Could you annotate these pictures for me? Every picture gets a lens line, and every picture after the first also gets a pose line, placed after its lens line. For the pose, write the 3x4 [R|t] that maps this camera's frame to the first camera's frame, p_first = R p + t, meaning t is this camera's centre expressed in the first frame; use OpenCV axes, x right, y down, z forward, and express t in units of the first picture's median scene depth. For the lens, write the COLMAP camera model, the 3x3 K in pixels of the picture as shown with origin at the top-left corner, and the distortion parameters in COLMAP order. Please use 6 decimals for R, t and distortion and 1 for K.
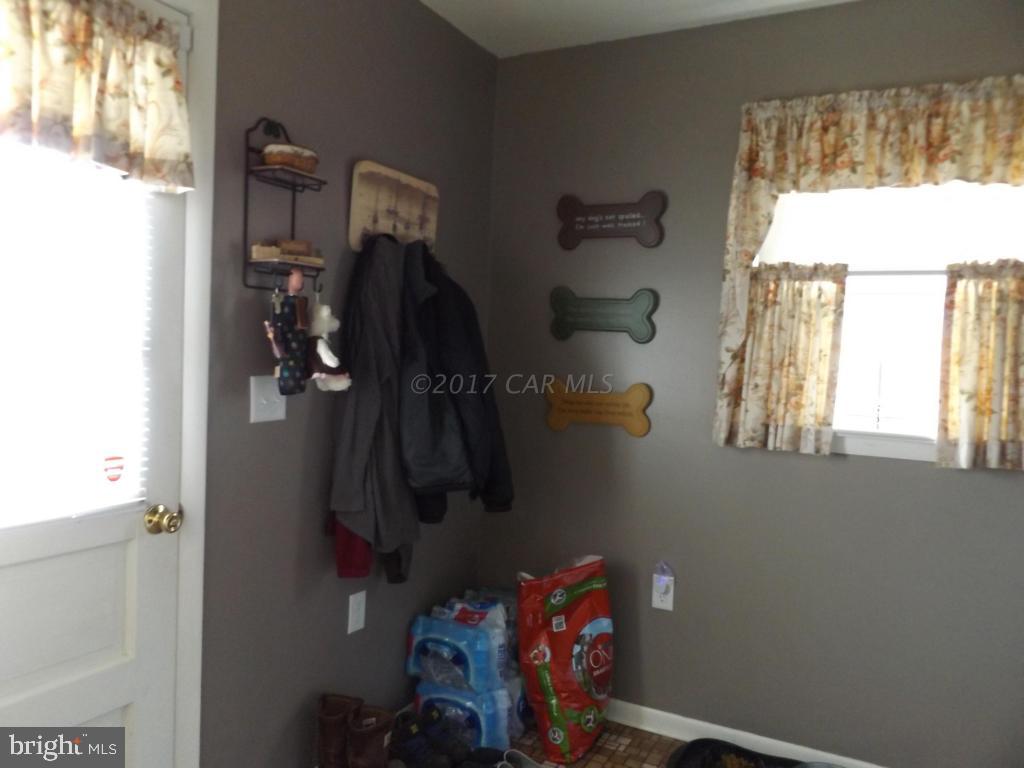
lens RADIAL K [[762.5, 0, 515.8], [0, 762.5, 380.5], [0, 0, 1]] dist [-0.001370, -0.003169]
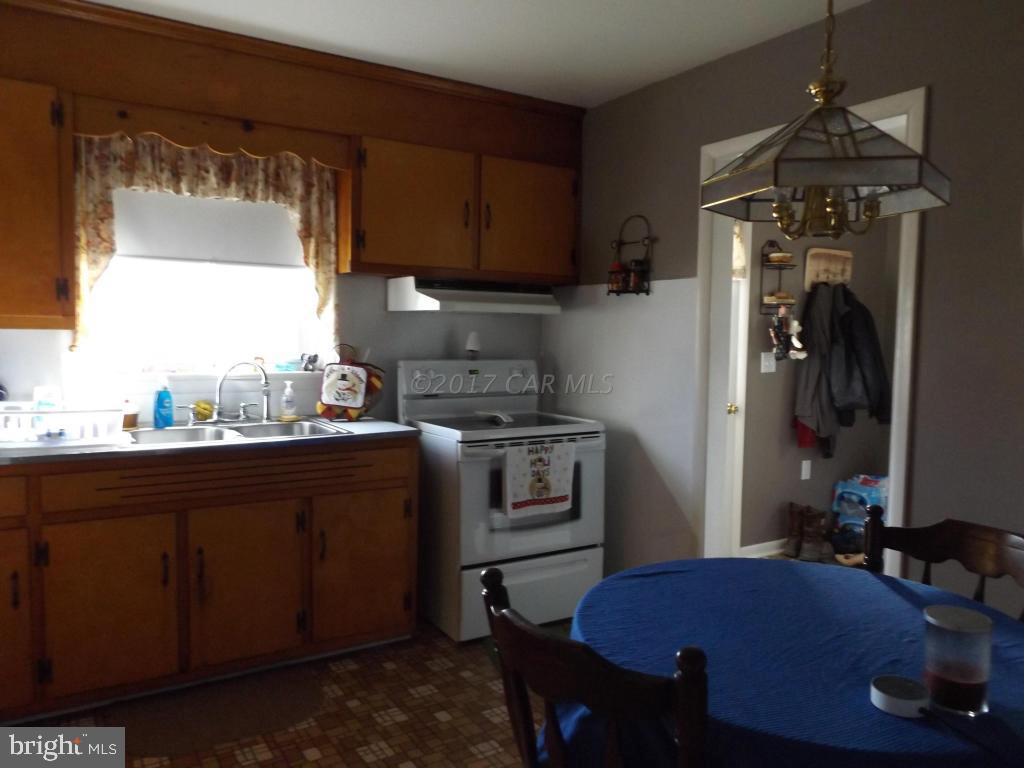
lens RADIAL K [[762.5, 0, 515.8], [0, 762.5, 380.5], [0, 0, 1]] dist [-0.001370, -0.003169]
pose [[0.862184, 0.009980, -0.506497, 0.180184], [0.000737, 0.999780, 0.020953, 0.030709], [0.506595, -0.018438, 0.861987, -1.365942]]
